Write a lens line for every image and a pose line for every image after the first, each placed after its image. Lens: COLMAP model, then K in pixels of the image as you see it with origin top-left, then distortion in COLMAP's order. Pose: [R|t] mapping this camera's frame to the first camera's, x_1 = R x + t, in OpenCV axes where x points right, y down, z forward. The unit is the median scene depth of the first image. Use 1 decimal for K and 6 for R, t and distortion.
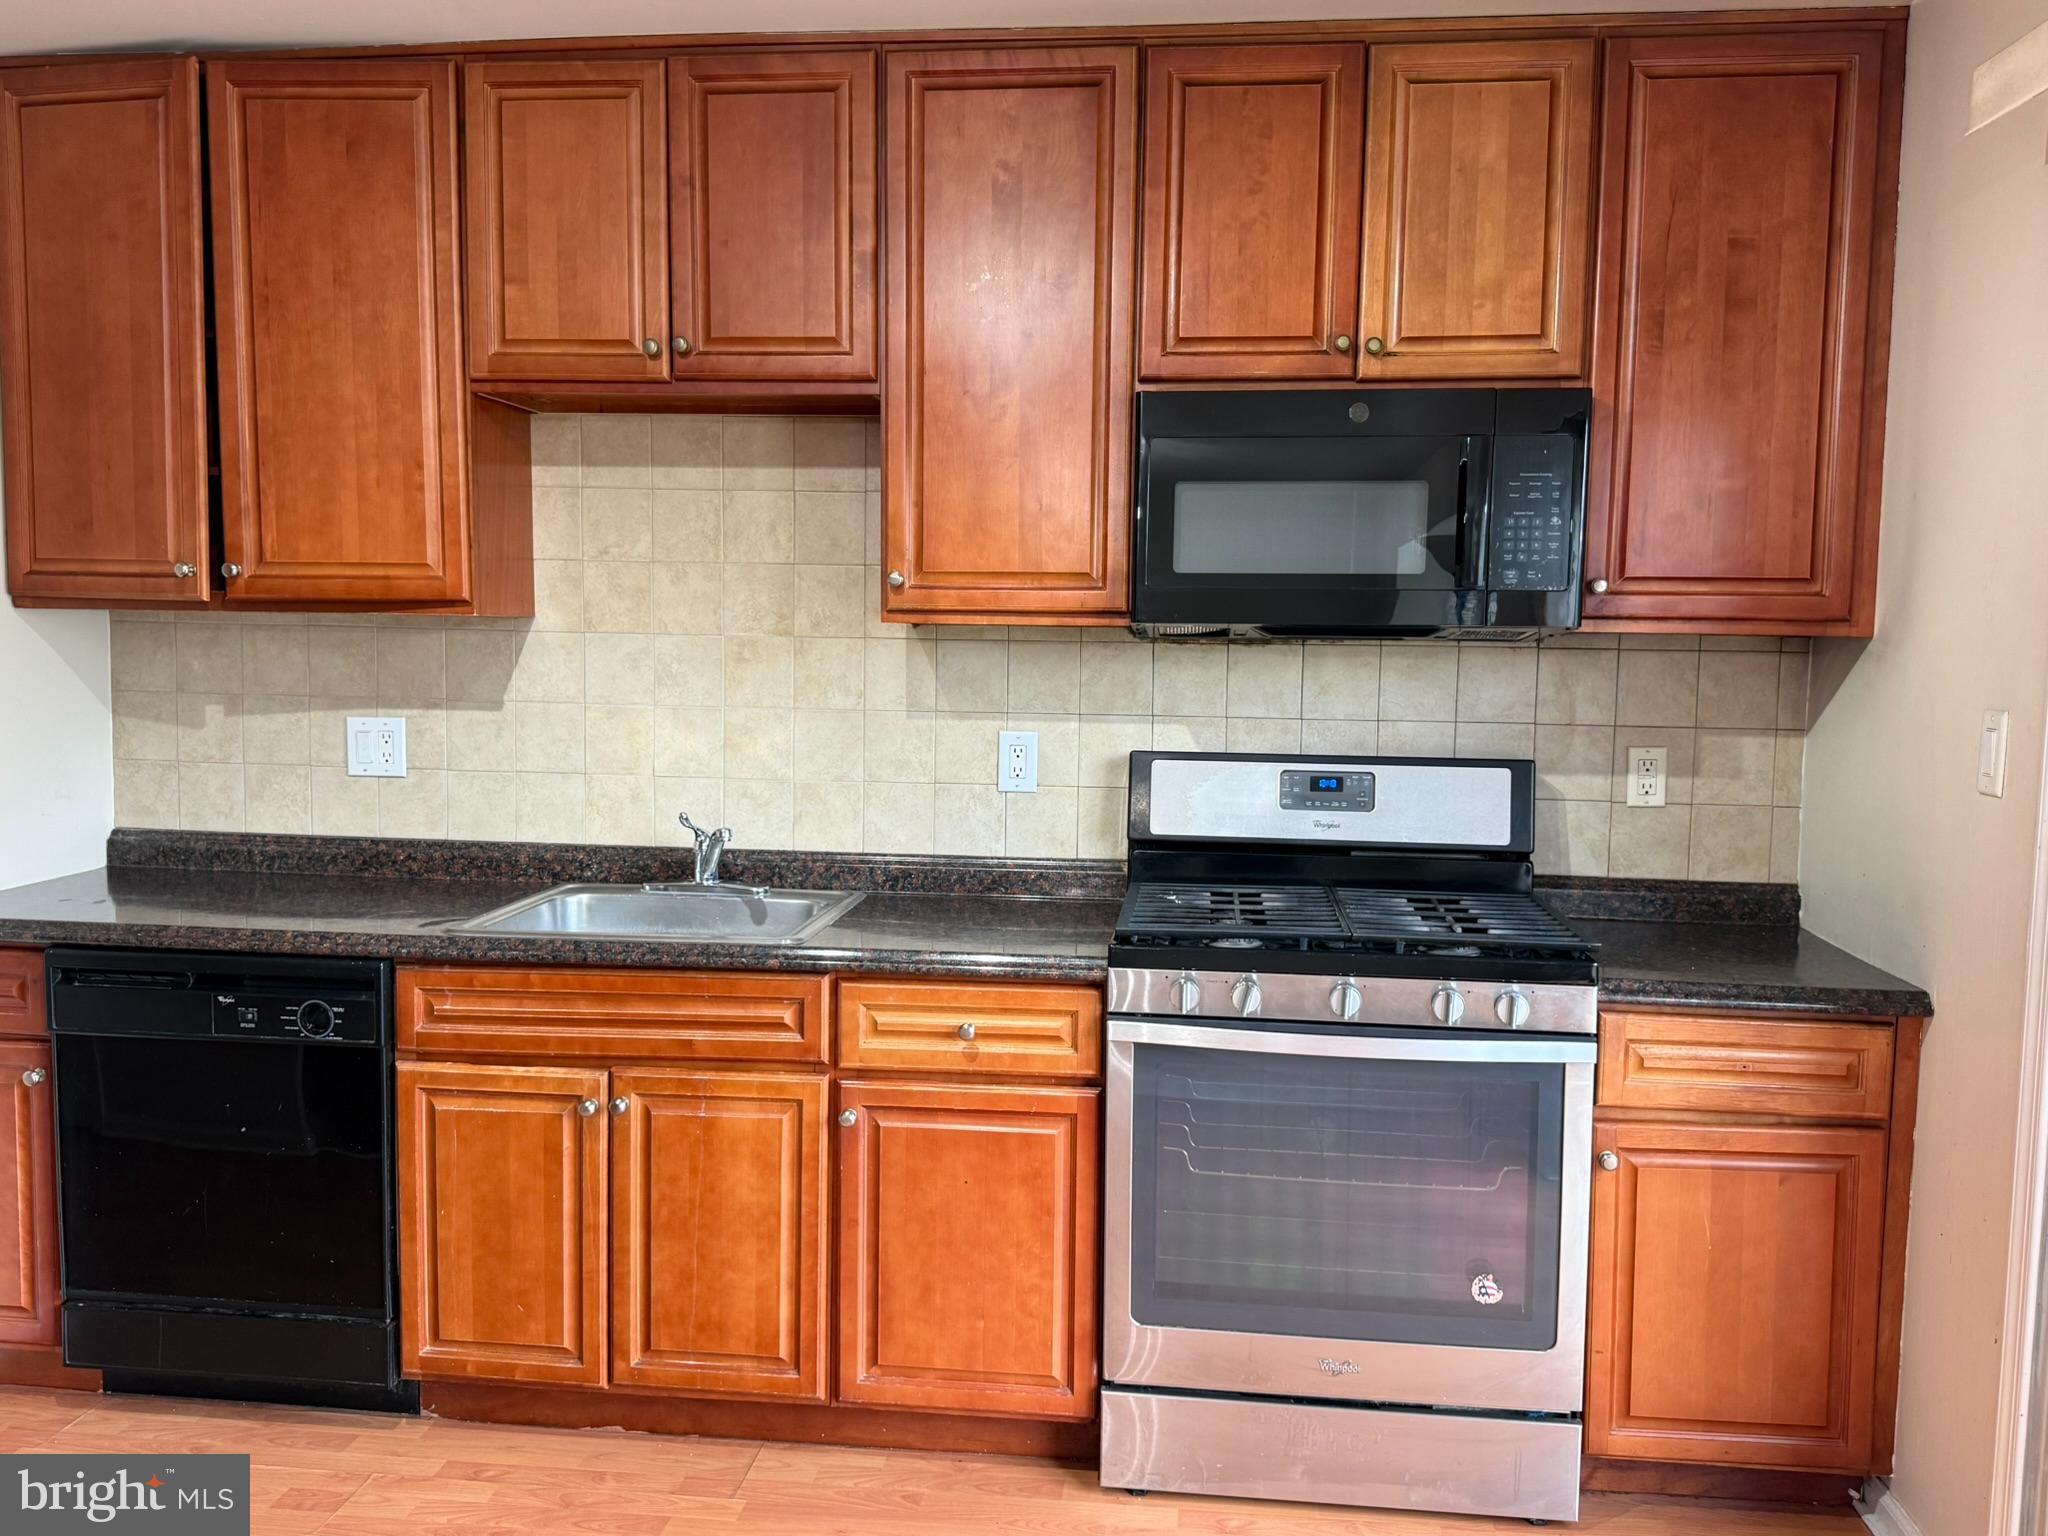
lens RADIAL K [[1677.1, 0, 1024.6], [0, 1677.1, 775.2], [0, 0, 1]] dist [0.101079, -0.194284]
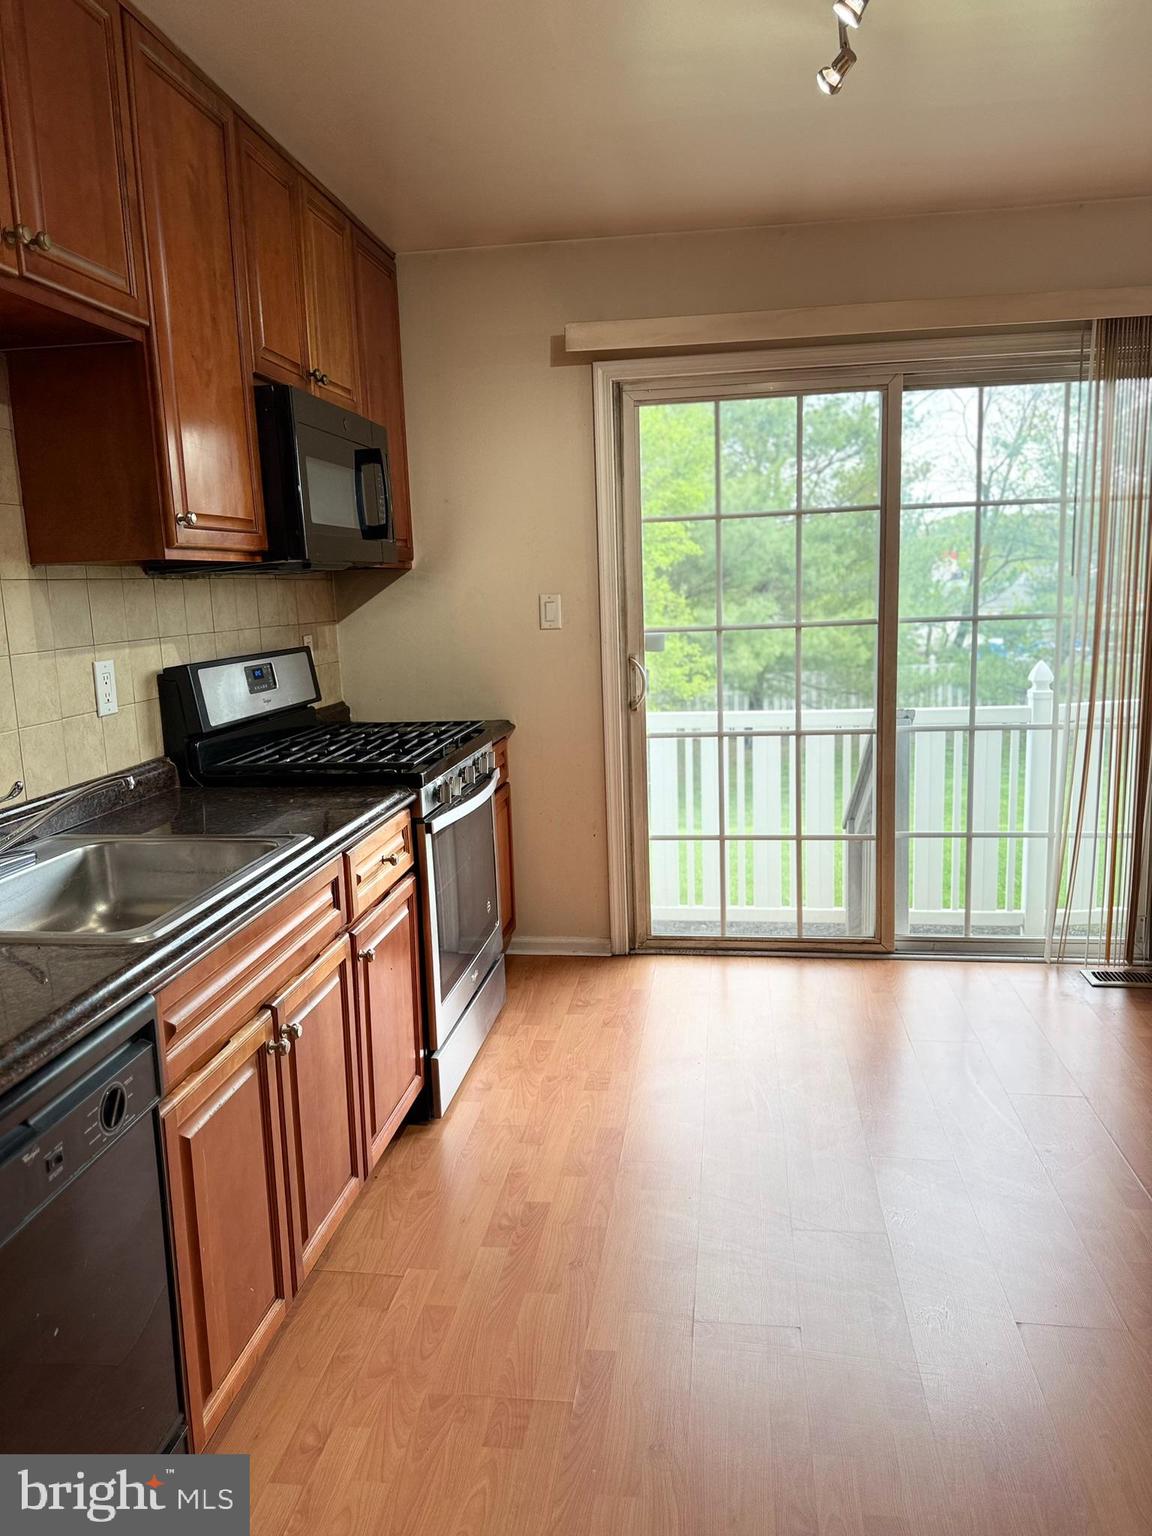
lens RADIAL K [[1075.6, 0, 576.0], [0, 1075.6, 768.0], [0, 0, 1]] dist [0.118744, -0.232157]
pose [[0.024115, -0.187820, 0.981907, -0.823138], [0.117062, 0.975967, 0.183809, -0.060326], [-0.992832, 0.110511, 0.045522, 0.749157]]
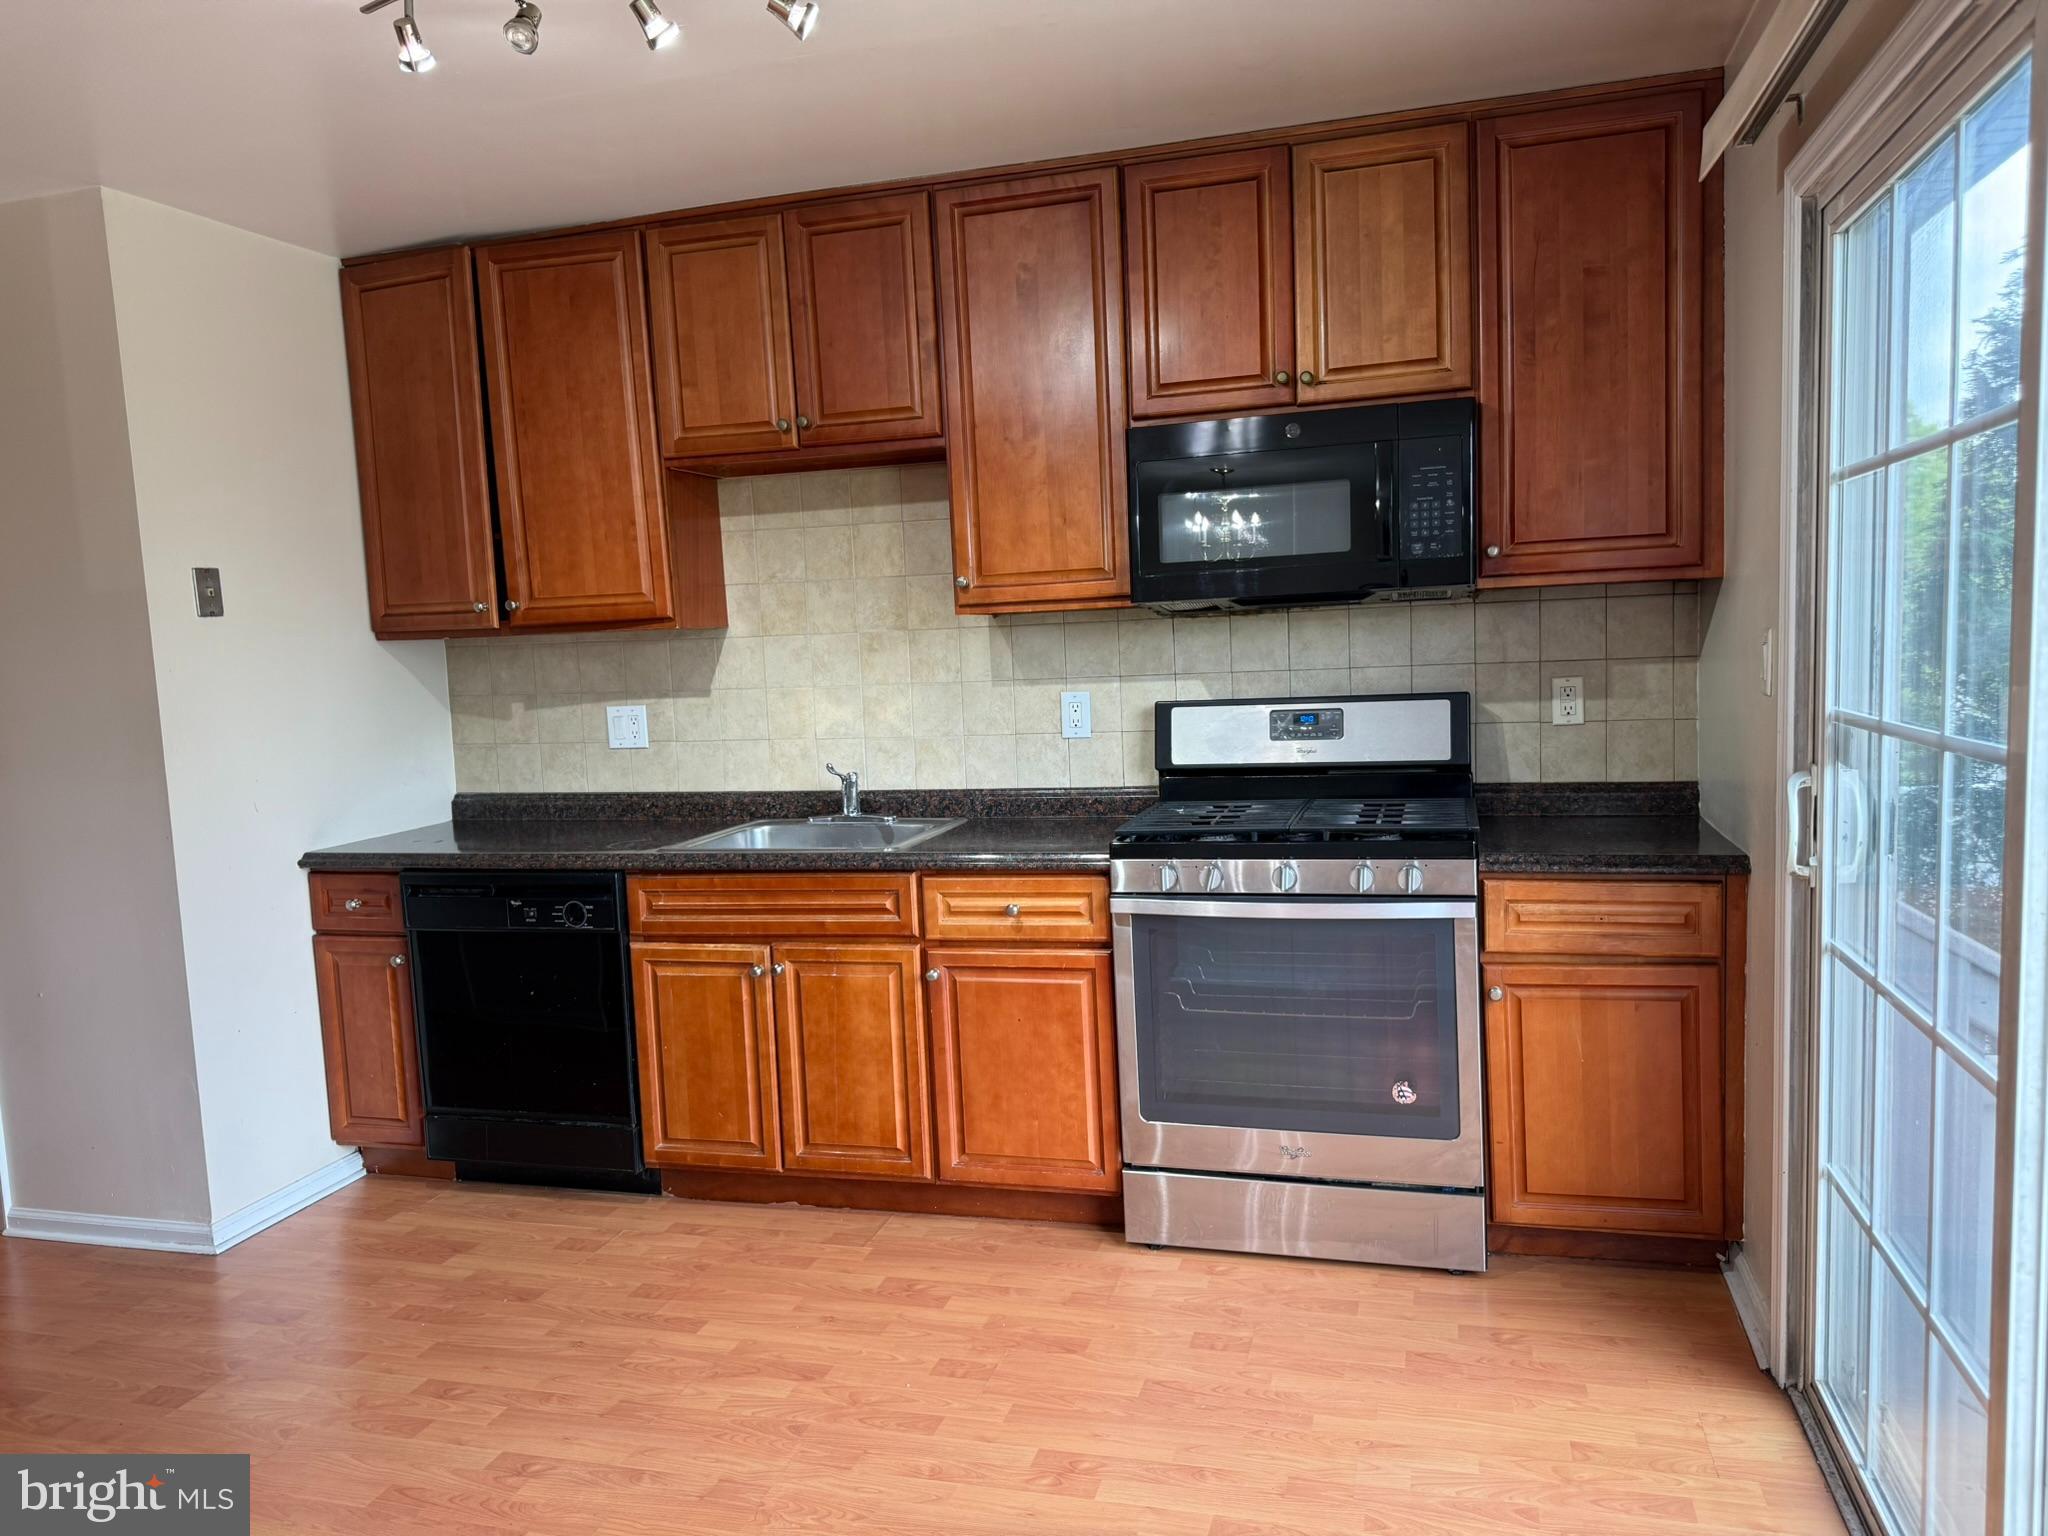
lens RADIAL K [[1434.2, 0, 1022.4], [0, 1434.2, 779.9], [0, 0, 1]] dist [0.118744, -0.232157]
pose [[0.984366, -0.041101, -0.171270, 0.166057], [0.044250, 0.998914, 0.014607, 0.028208], [0.170484, -0.021957, 0.985116, -0.138010]]
